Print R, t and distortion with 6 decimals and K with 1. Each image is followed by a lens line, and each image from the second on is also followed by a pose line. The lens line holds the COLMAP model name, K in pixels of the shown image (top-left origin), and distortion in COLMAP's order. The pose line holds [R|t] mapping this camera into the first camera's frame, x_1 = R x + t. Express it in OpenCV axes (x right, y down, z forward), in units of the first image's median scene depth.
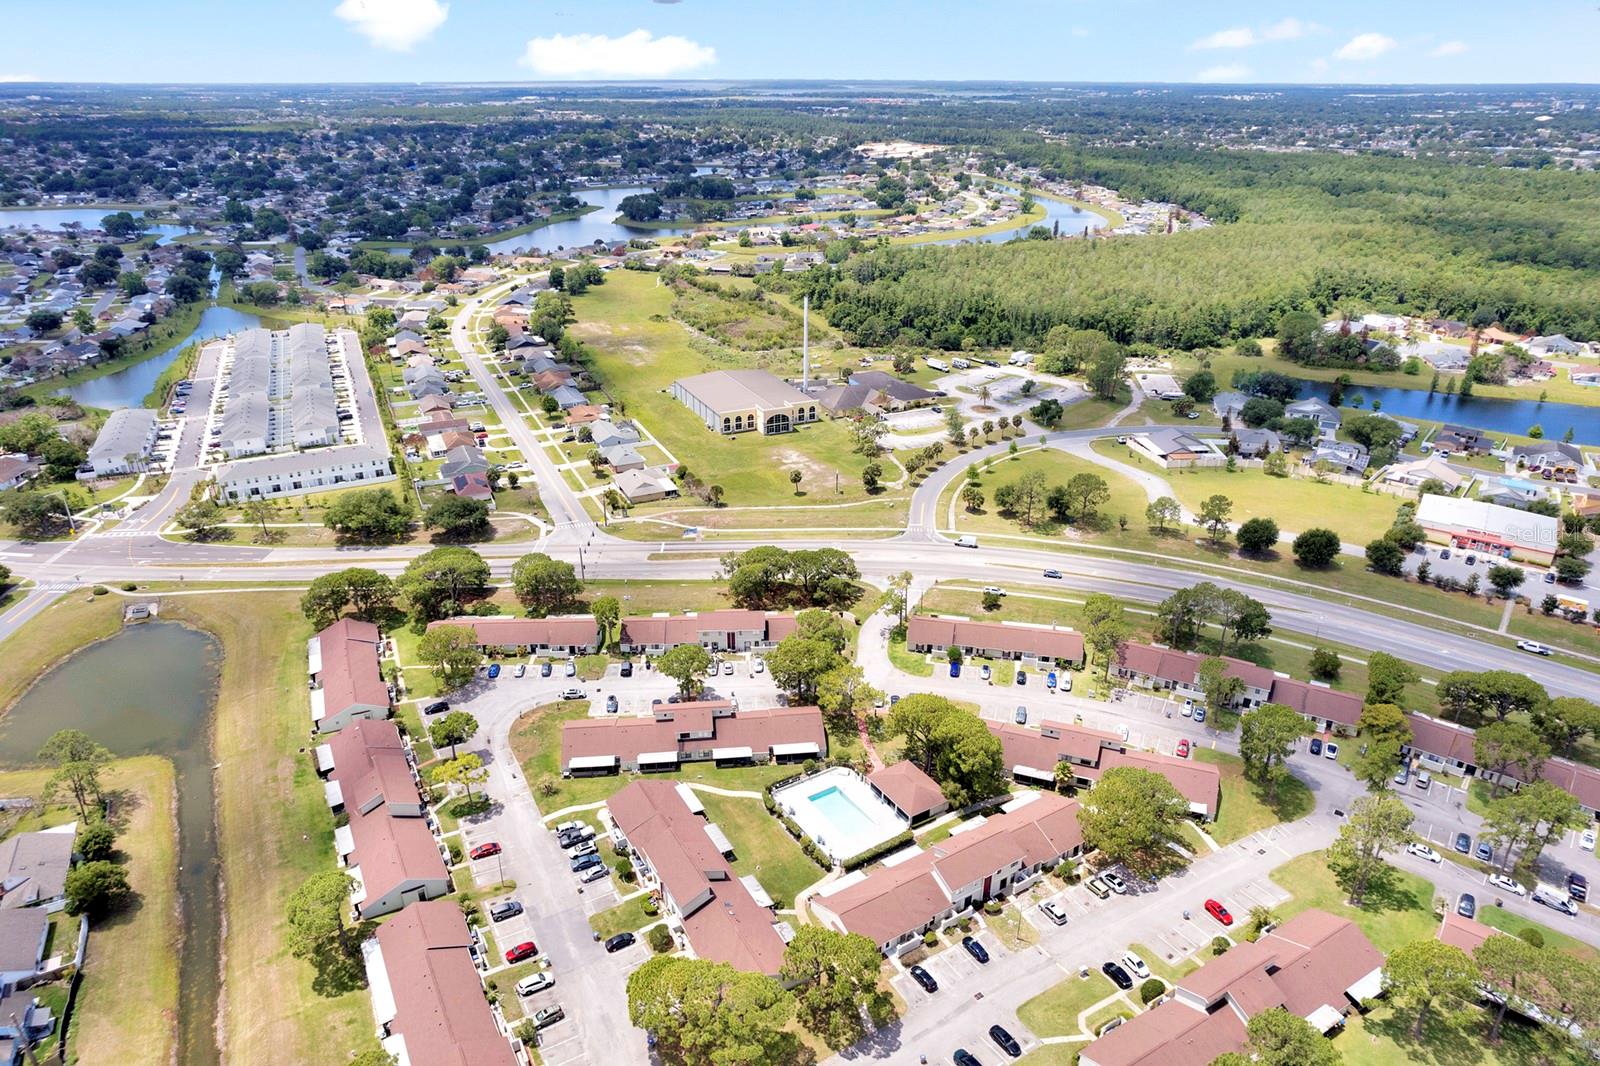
lens RADIAL K [[1028.4, 0, 800.0], [0, 1028.4, 533.0], [0, 0, 1]] dist [-0.082726, 0.075686]
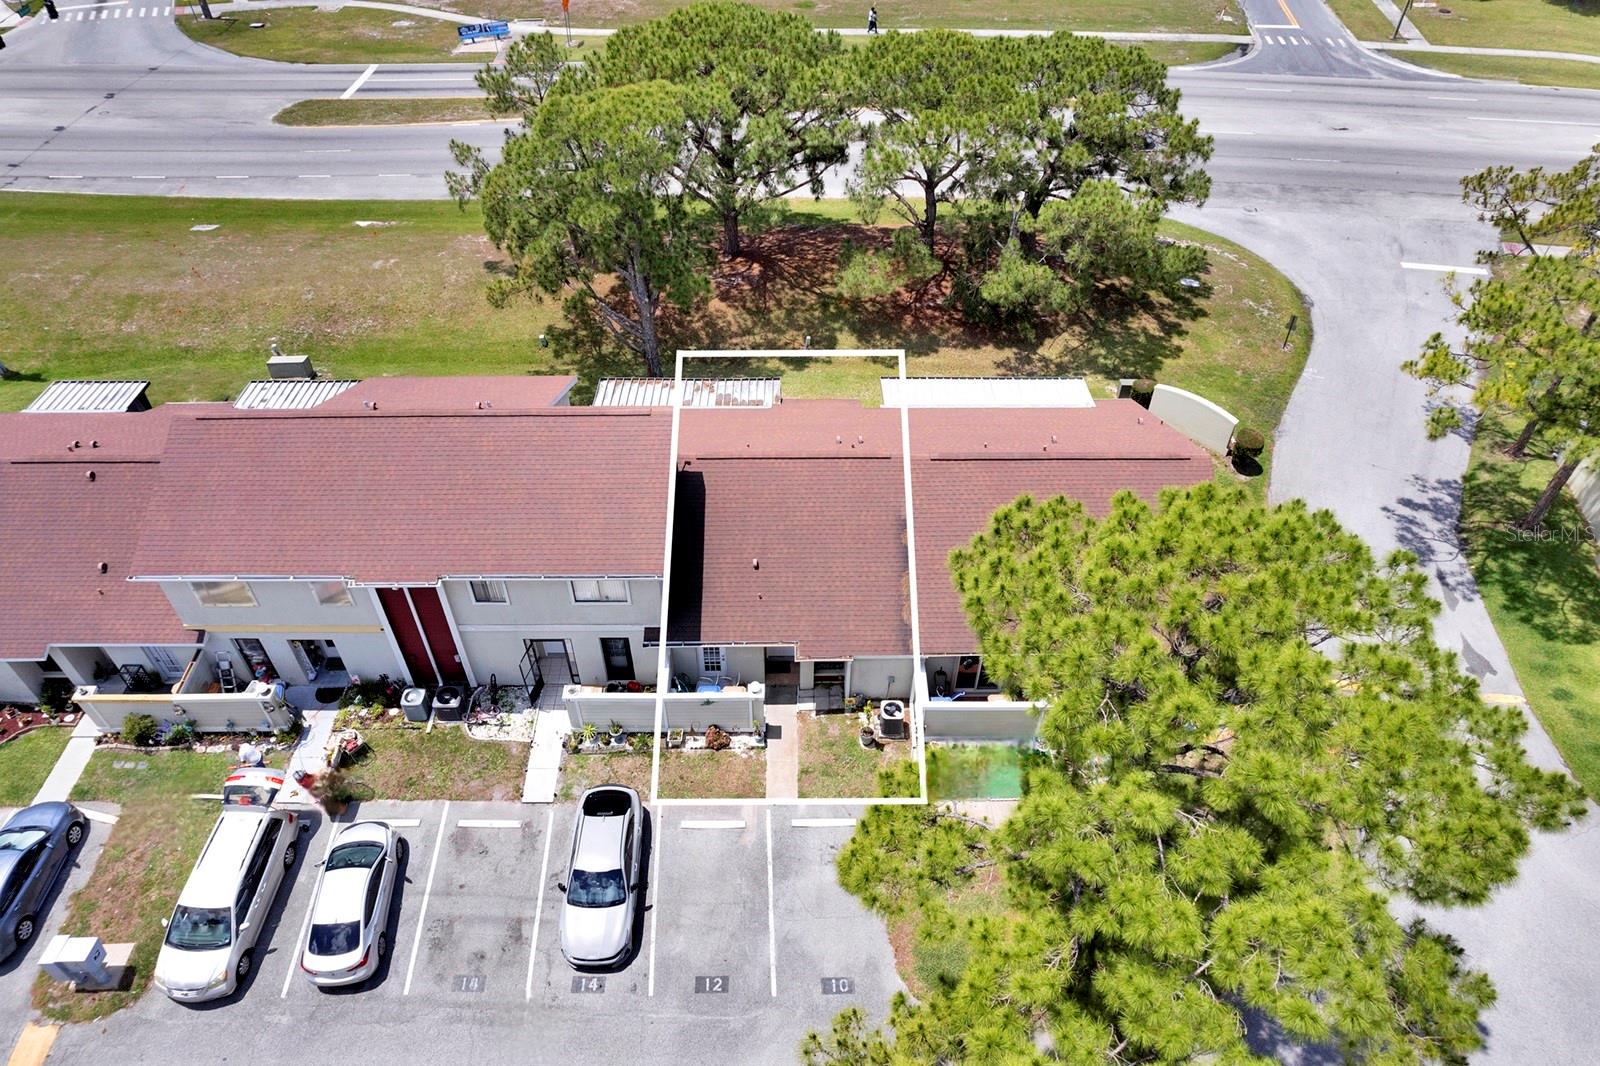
lens RADIAL K [[1028.4, 0, 800.0], [0, 1028.4, 533.0], [0, 0, 1]] dist [-0.082726, 0.075686]
pose [[0.999478, 0.023515, -0.022134, -0.013629], [-0.015339, 0.948843, 0.315375, 0.045170], [0.028418, -0.314871, 0.948709, 0.803779]]
